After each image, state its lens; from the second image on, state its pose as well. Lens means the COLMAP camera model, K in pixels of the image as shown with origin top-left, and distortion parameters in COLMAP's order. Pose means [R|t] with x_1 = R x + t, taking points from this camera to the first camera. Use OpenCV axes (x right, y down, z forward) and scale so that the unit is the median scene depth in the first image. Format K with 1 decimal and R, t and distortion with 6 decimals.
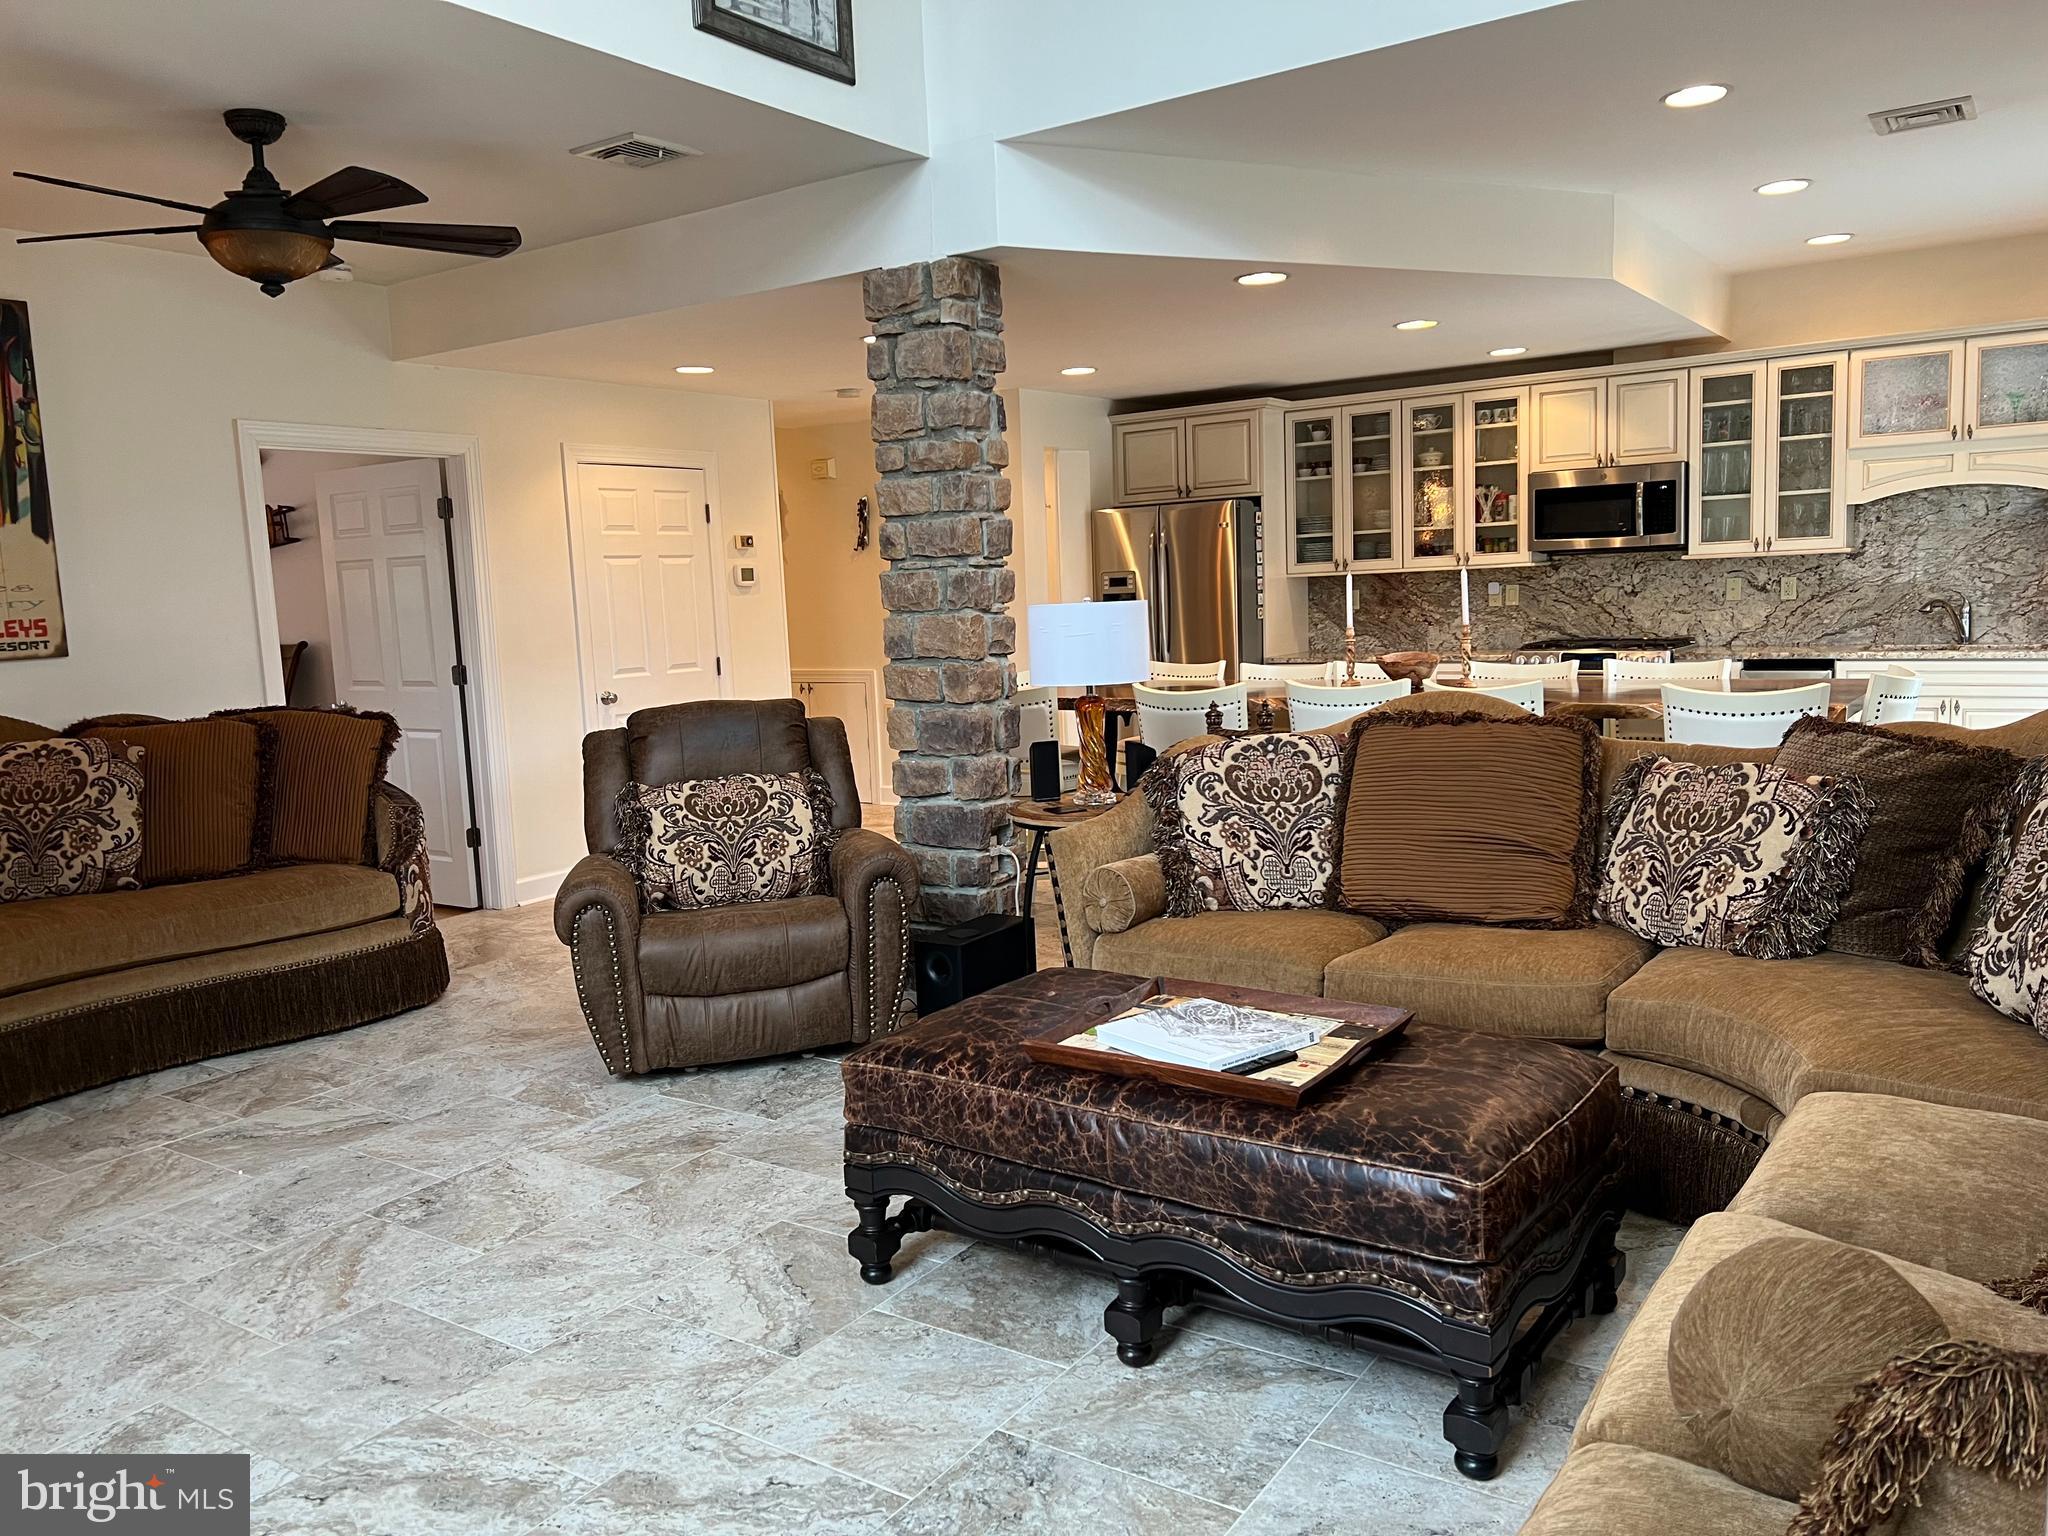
lens RADIAL K [[1554.3, 0, 1026.8], [0, 1554.3, 766.5], [0, 0, 1]] dist [0.046618, -0.069885]
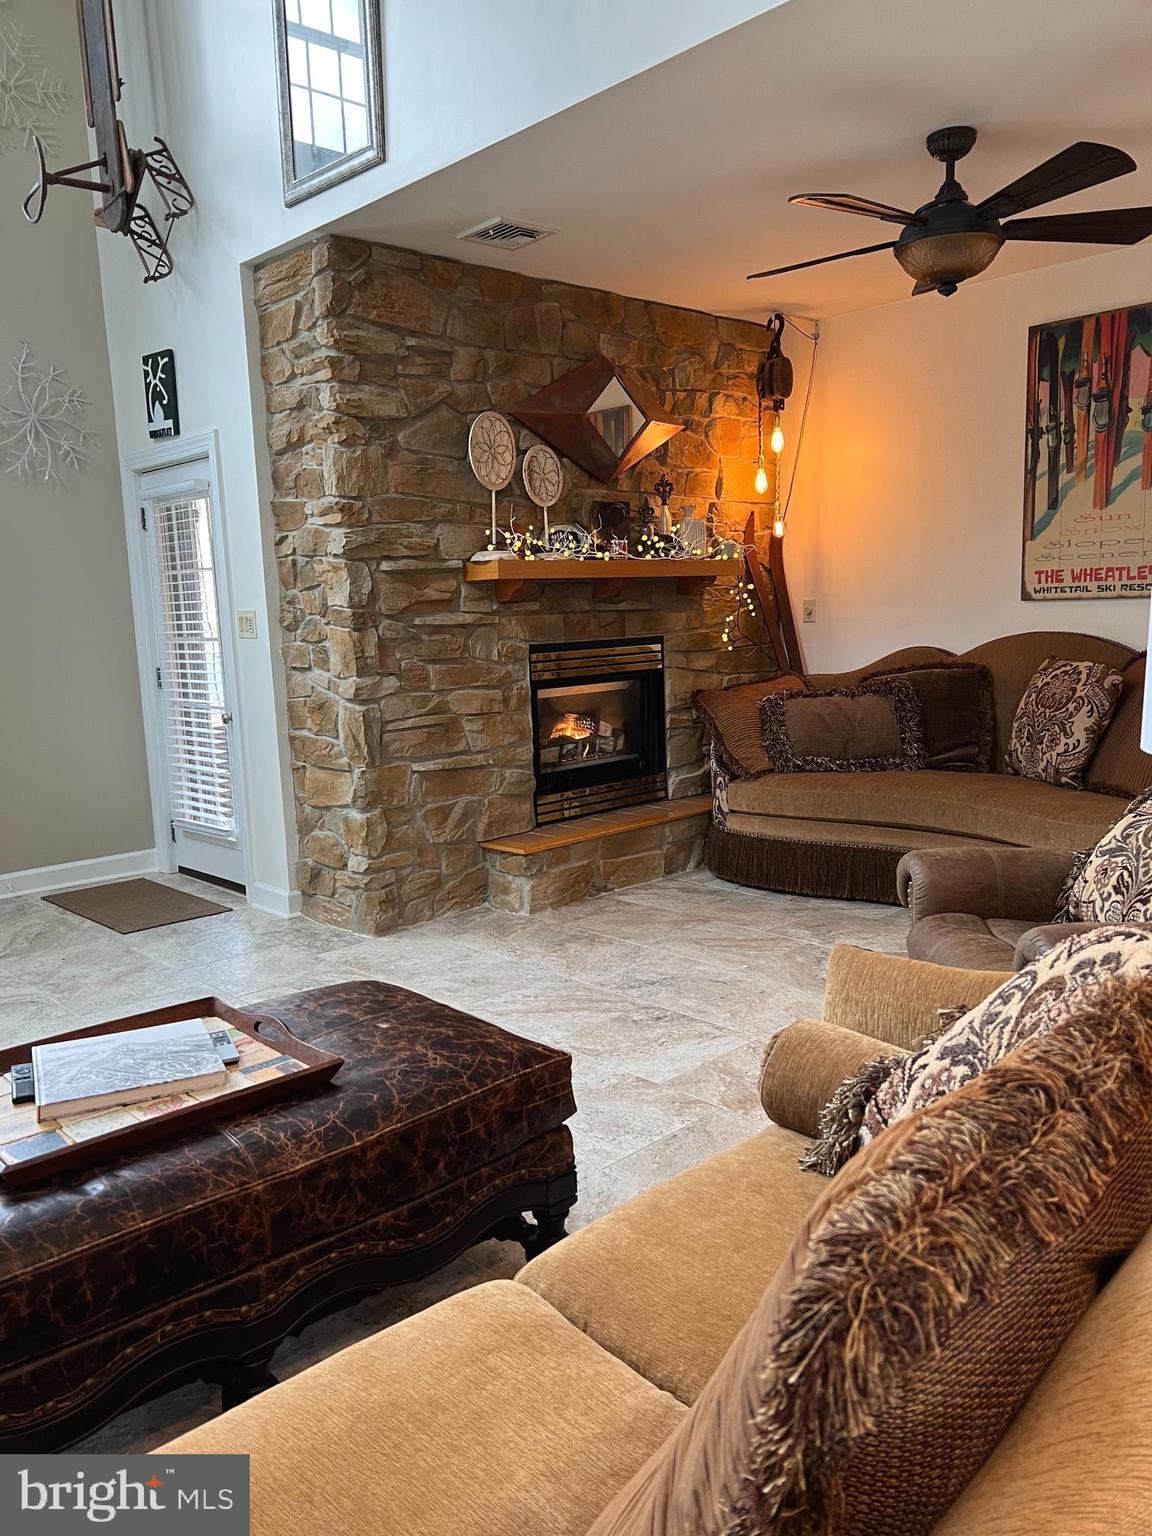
lens RADIAL K [[1165.7, 0, 579.1], [0, 1165.7, 774.7], [0, 0, 1]] dist [0.046618, -0.069885]
pose [[-0.247674, 0.188330, -0.950363, 0.547334], [-0.069278, 0.974972, 0.211261, -0.136209], [0.966363, 0.118163, -0.228428, 1.108593]]
